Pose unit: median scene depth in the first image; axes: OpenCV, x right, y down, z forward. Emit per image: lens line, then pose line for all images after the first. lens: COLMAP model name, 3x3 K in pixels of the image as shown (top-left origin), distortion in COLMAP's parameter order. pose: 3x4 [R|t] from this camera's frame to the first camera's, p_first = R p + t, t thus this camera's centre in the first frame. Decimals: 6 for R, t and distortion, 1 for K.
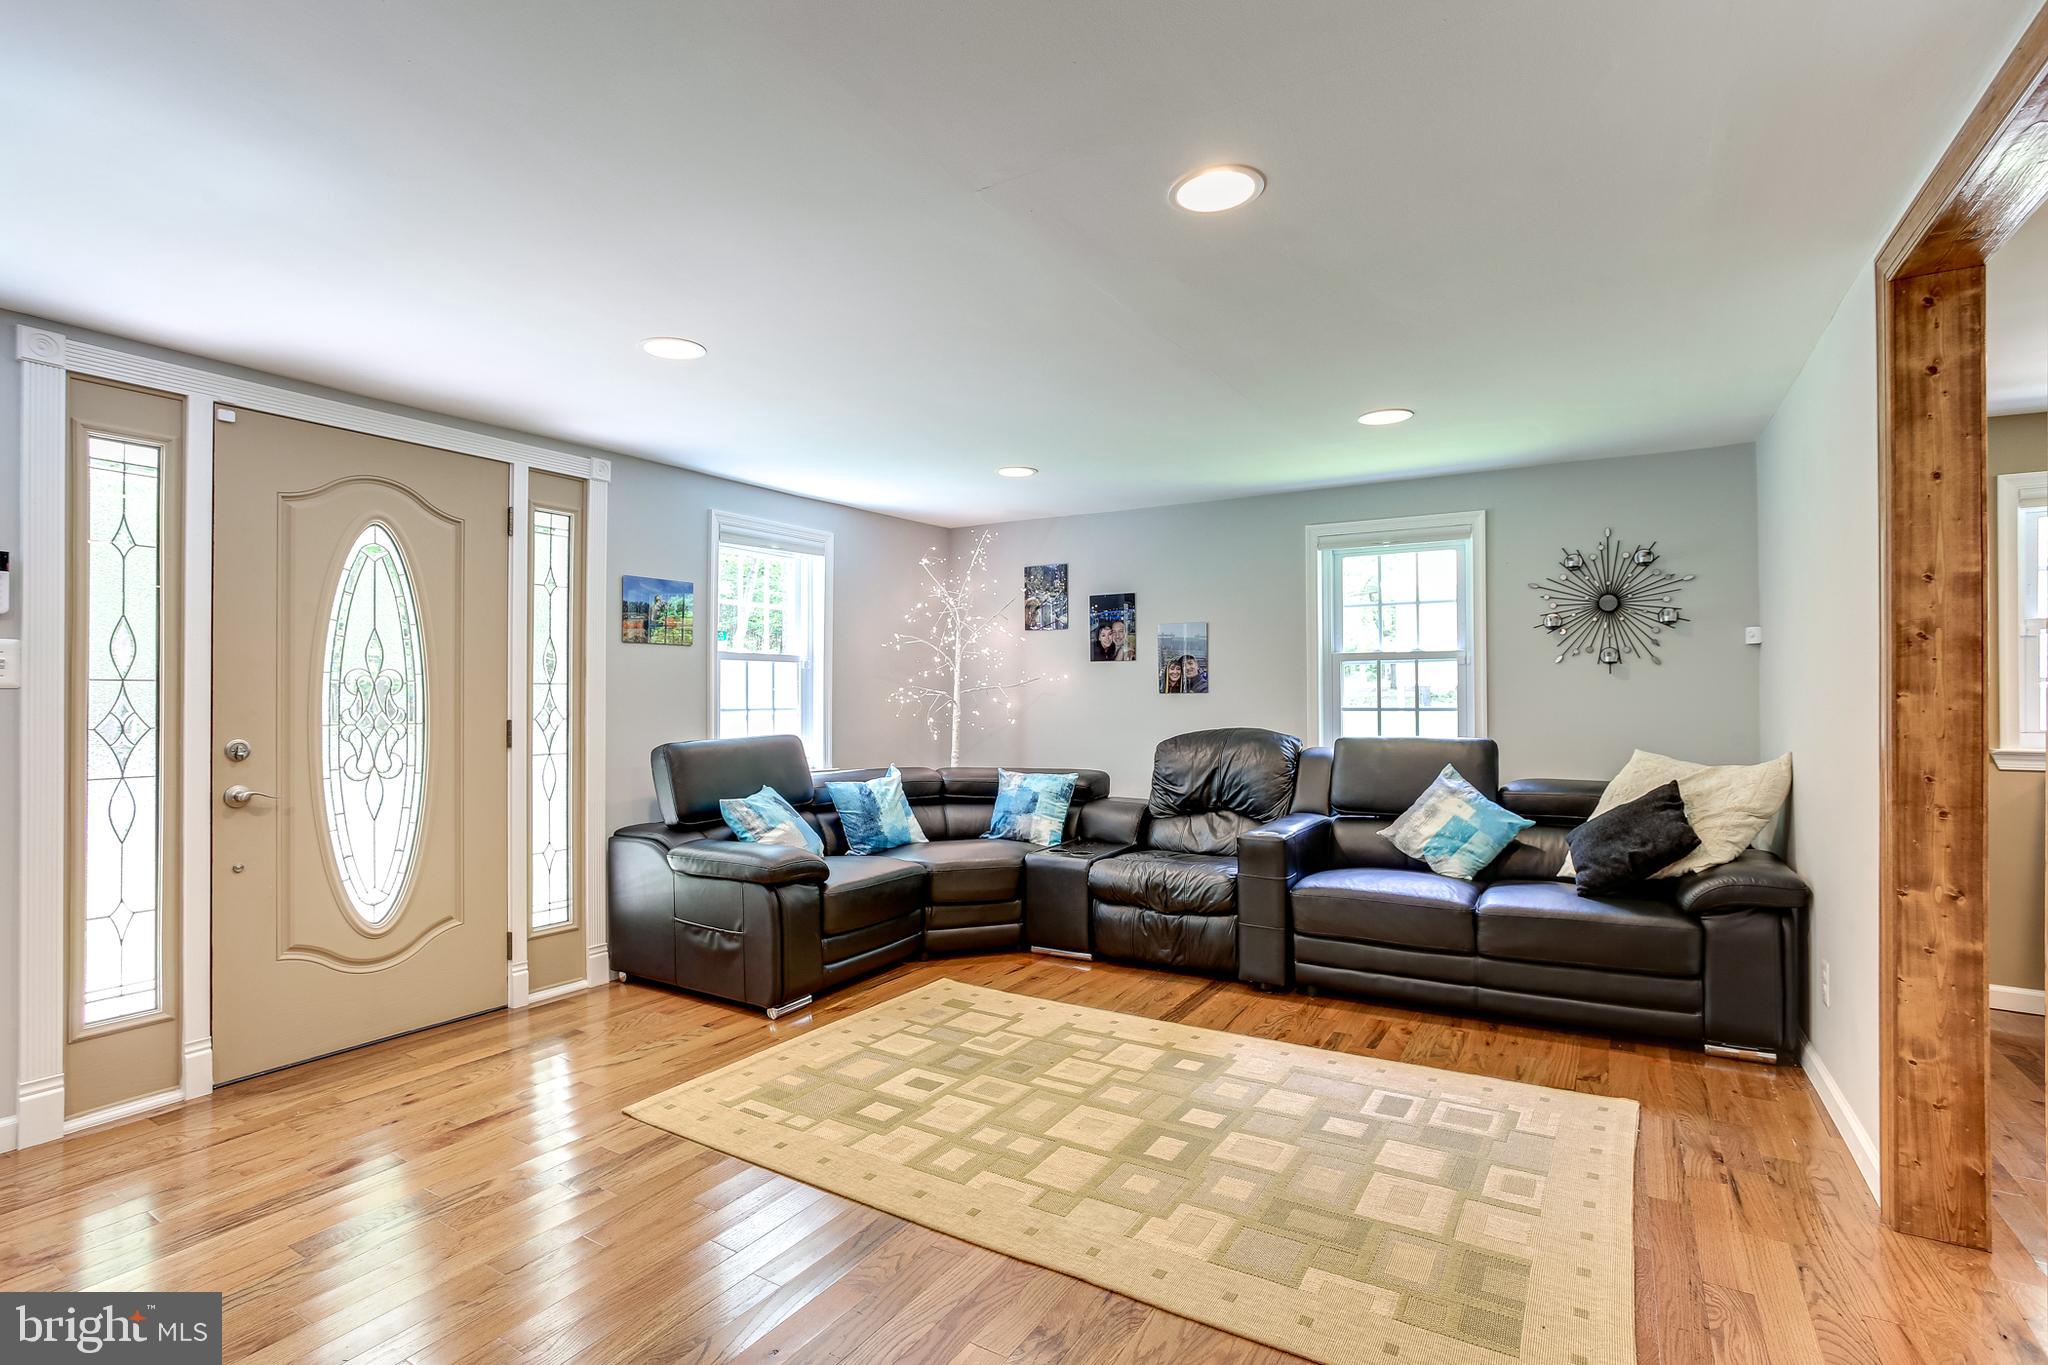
lens RADIAL K [[989.6, 0, 1018.8], [0, 989.6, 690.0], [0, 0, 1]] dist [-0.037639, 0.020670]
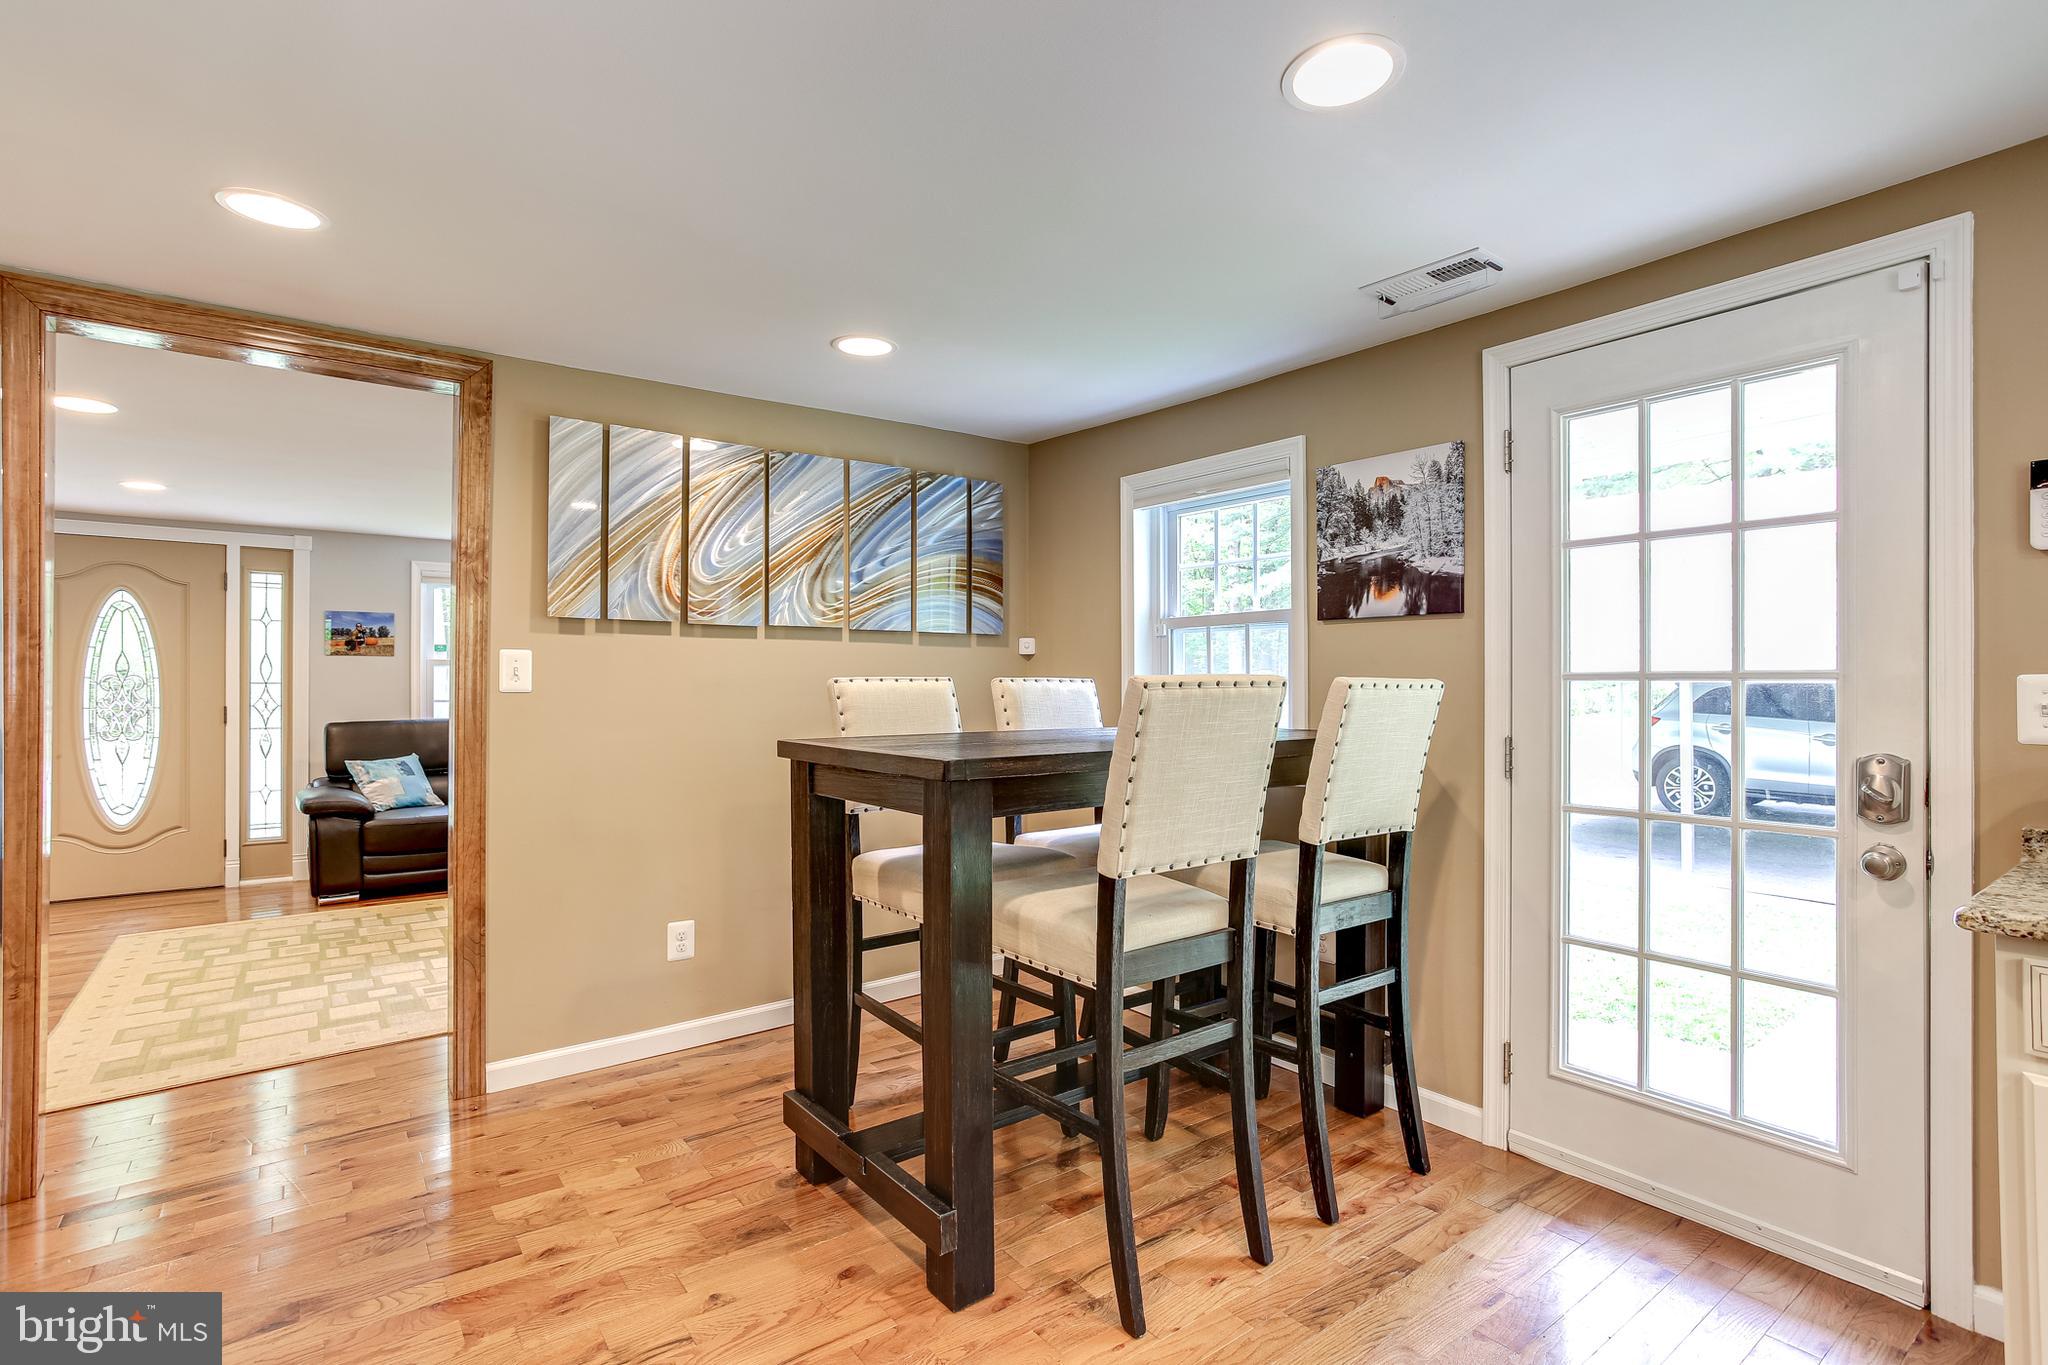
lens RADIAL K [[989.6, 0, 1035.6], [0, 989.6, 680.3], [0, 0, 1]] dist [-0.037639, 0.020670]
pose [[0.929227, -0.001496, -0.369507, 1.242537], [-0.000284, 0.999989, -0.004762, -0.003912], [0.369510, 0.004531, 0.929216, 0.015256]]
